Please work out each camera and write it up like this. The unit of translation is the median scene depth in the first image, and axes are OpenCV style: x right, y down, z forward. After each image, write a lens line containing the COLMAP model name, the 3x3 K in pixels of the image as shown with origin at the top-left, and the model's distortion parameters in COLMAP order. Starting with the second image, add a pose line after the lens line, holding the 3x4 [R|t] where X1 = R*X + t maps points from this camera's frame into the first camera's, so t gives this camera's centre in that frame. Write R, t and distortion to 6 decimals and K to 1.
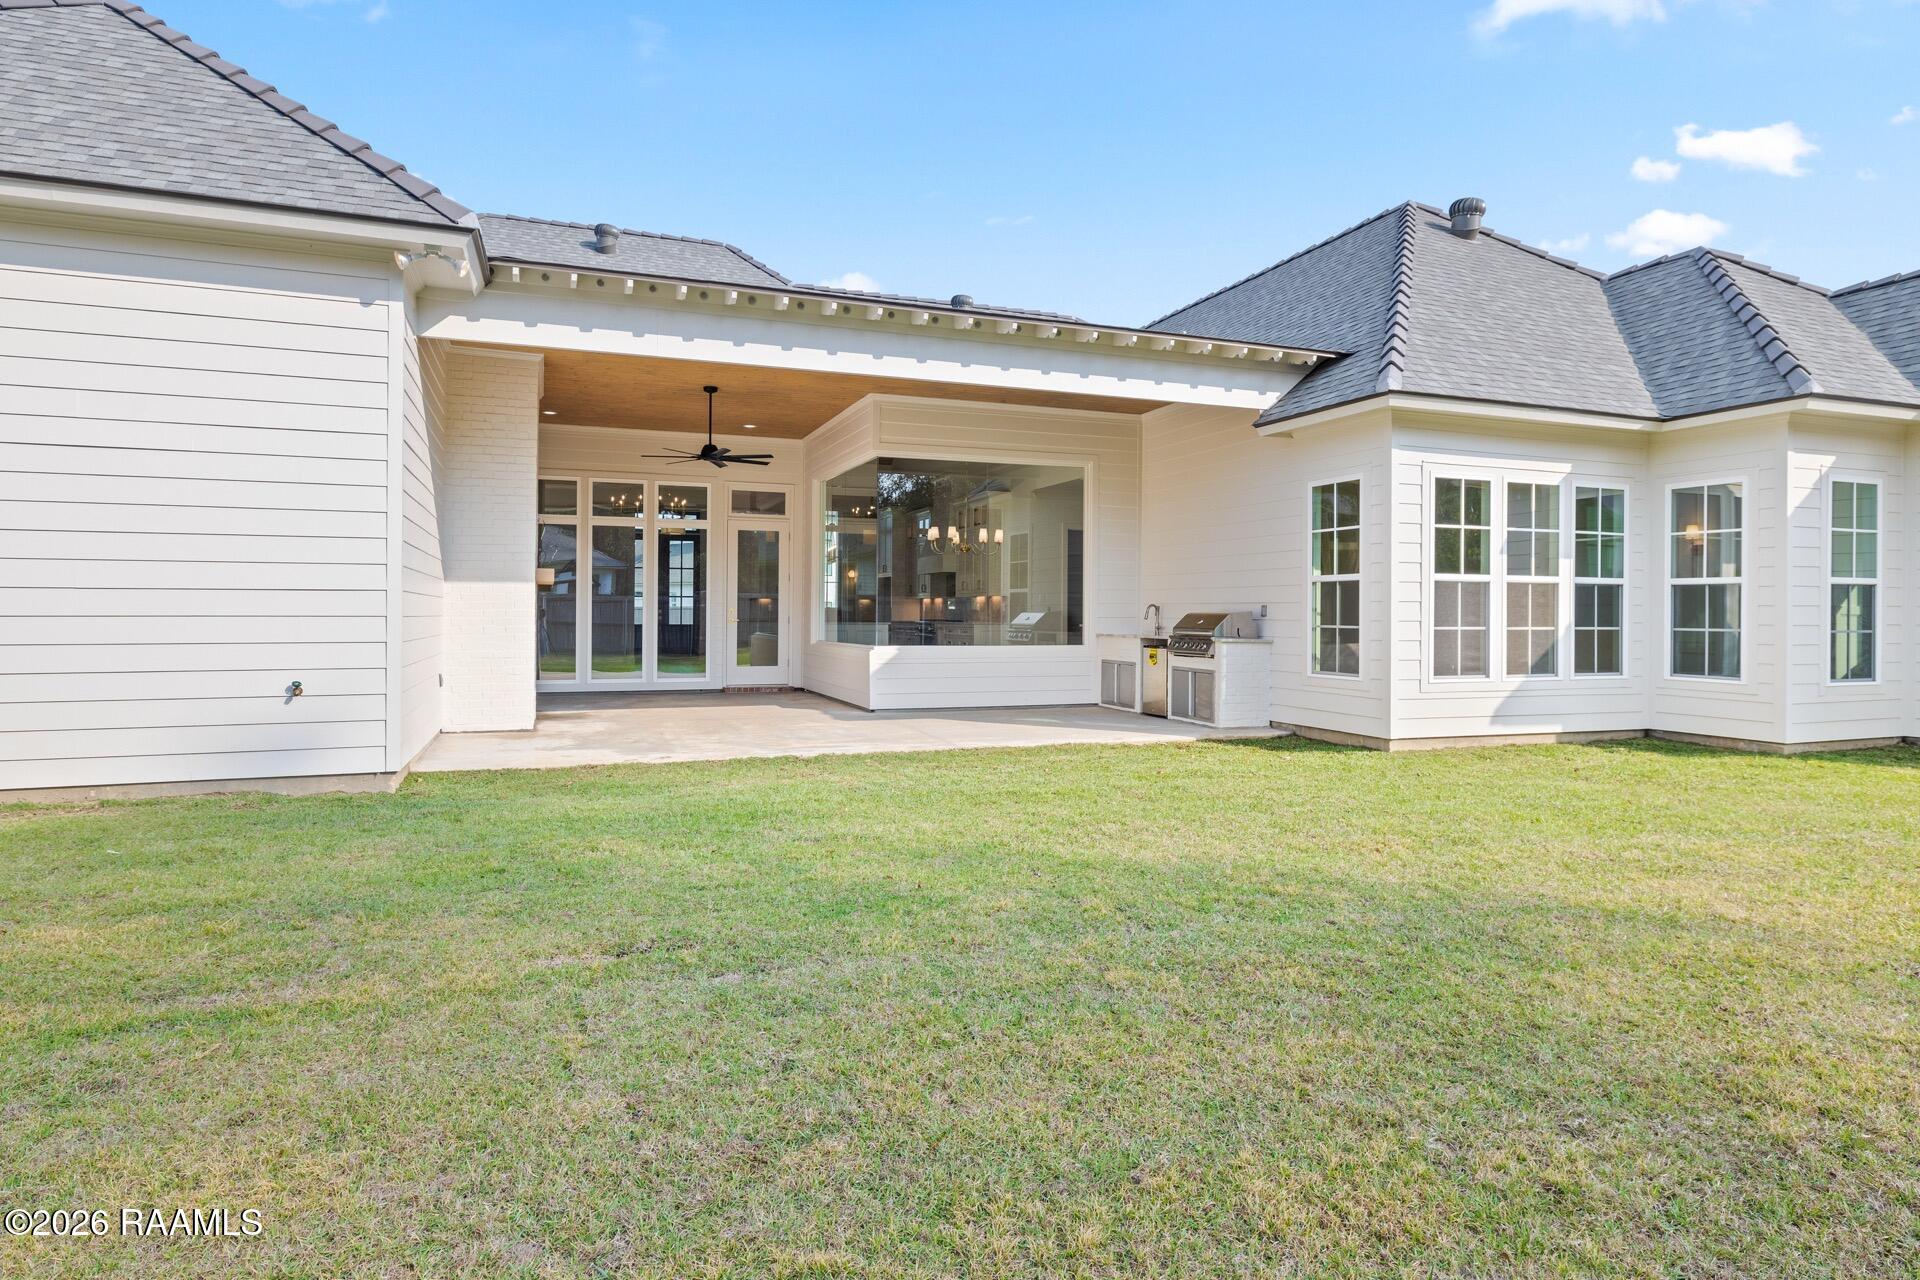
lens RADIAL K [[1111.5, 0, 960.8], [0, 1111.5, 631.9], [0, 0, 1]] dist [-0.001678, 0.000153]
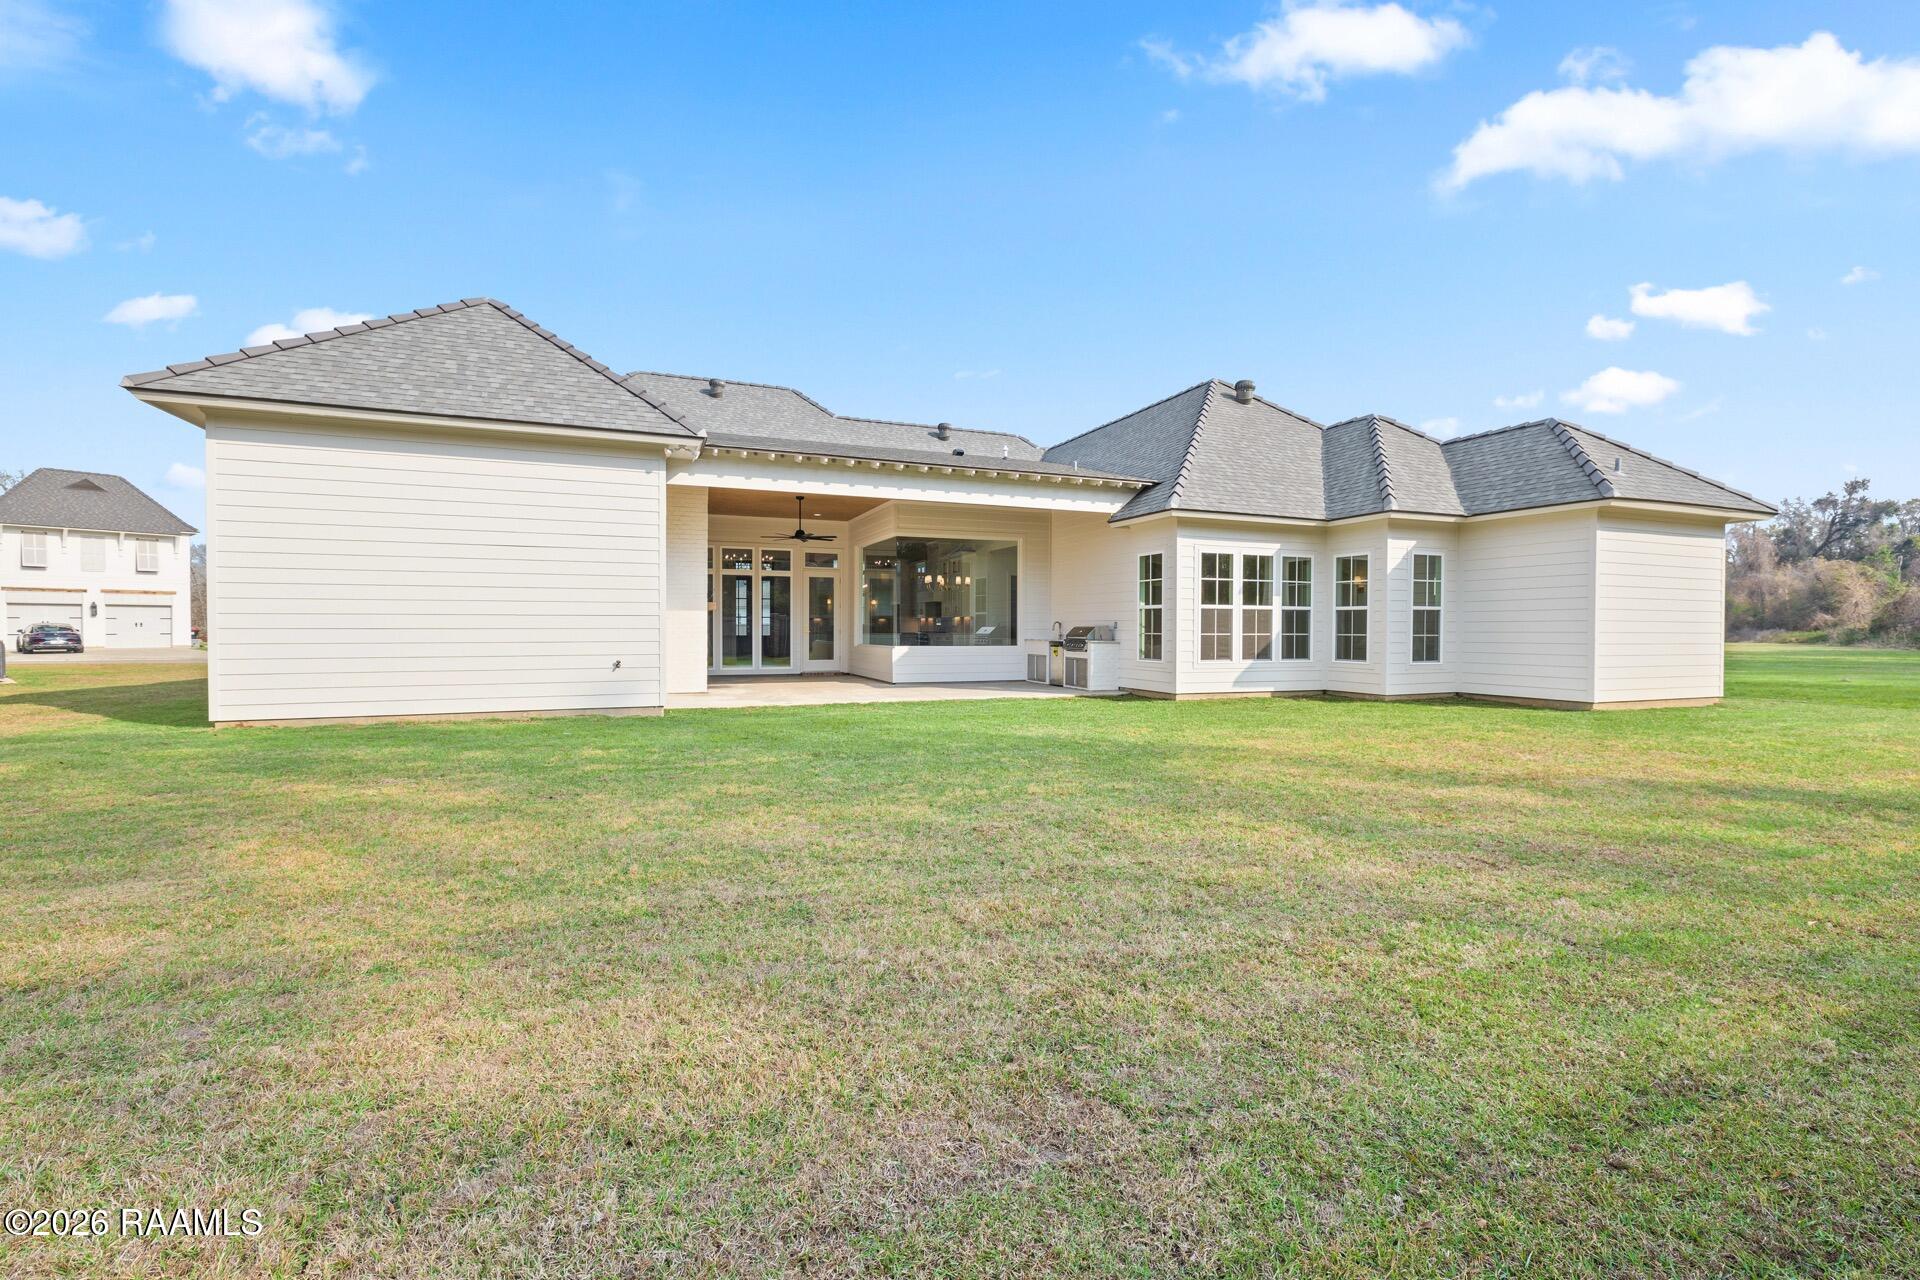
lens RADIAL K [[832.7, 0, 961.8], [0, 832.7, 645.8], [0, 0, 1]] dist [0.000895, -0.000025]
pose [[0.999768, -0.002788, 0.021347, -0.001825], [0.002693, 0.999986, 0.004499, 0.007935], [-0.021360, -0.004440, 0.999762, -0.345428]]
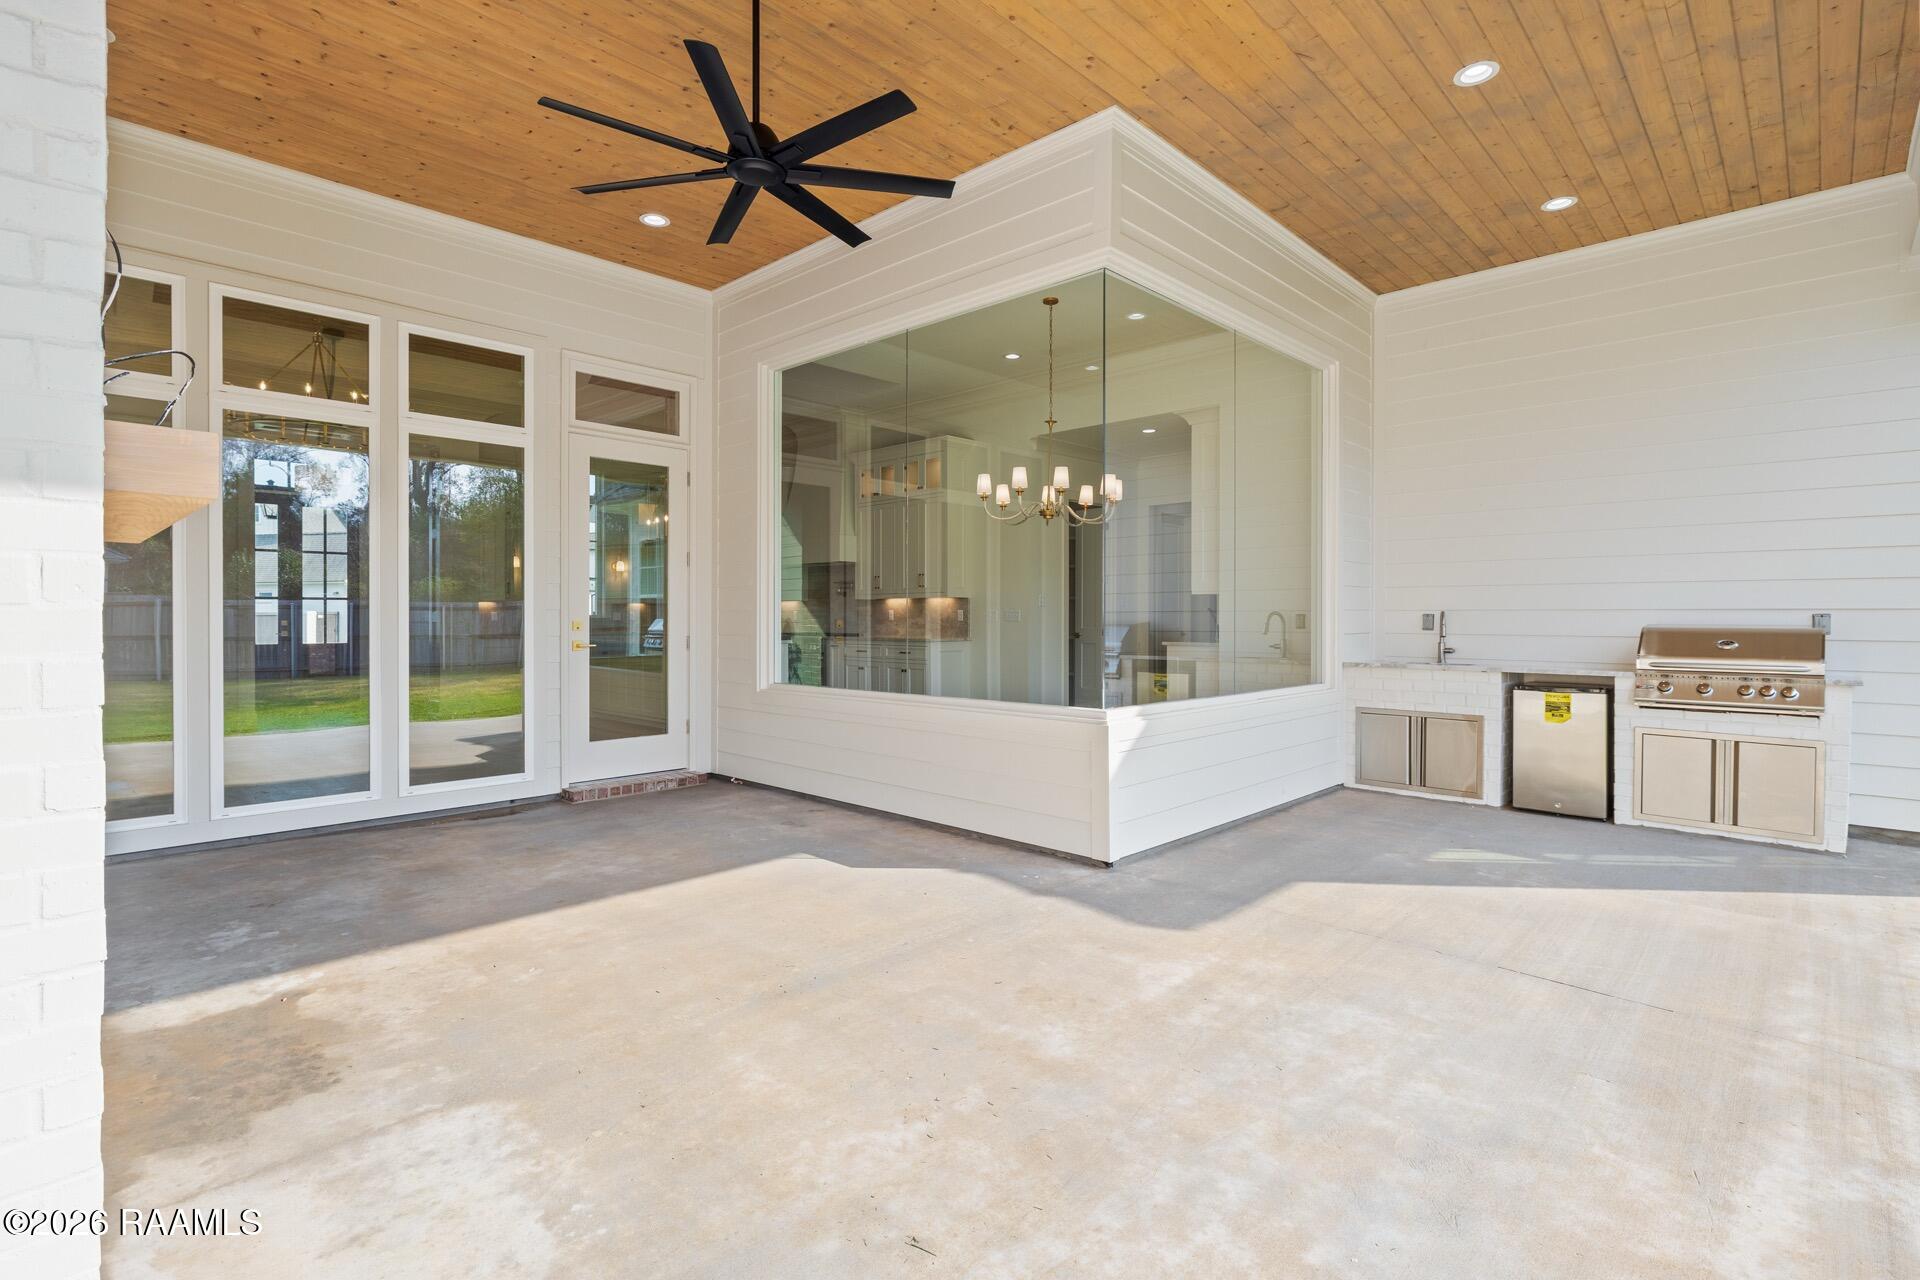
lens RADIAL K [[931.4, 0, 954.8], [0, 931.4, 623.0], [0, 0, 1]] dist [-0.002274, -0.000206]
pose [[0.896882, -0.005818, 0.442232, -0.351288], [0.010025, 0.999924, -0.007177, -0.023043], [-0.442156, 0.010870, 0.896872, 0.851401]]
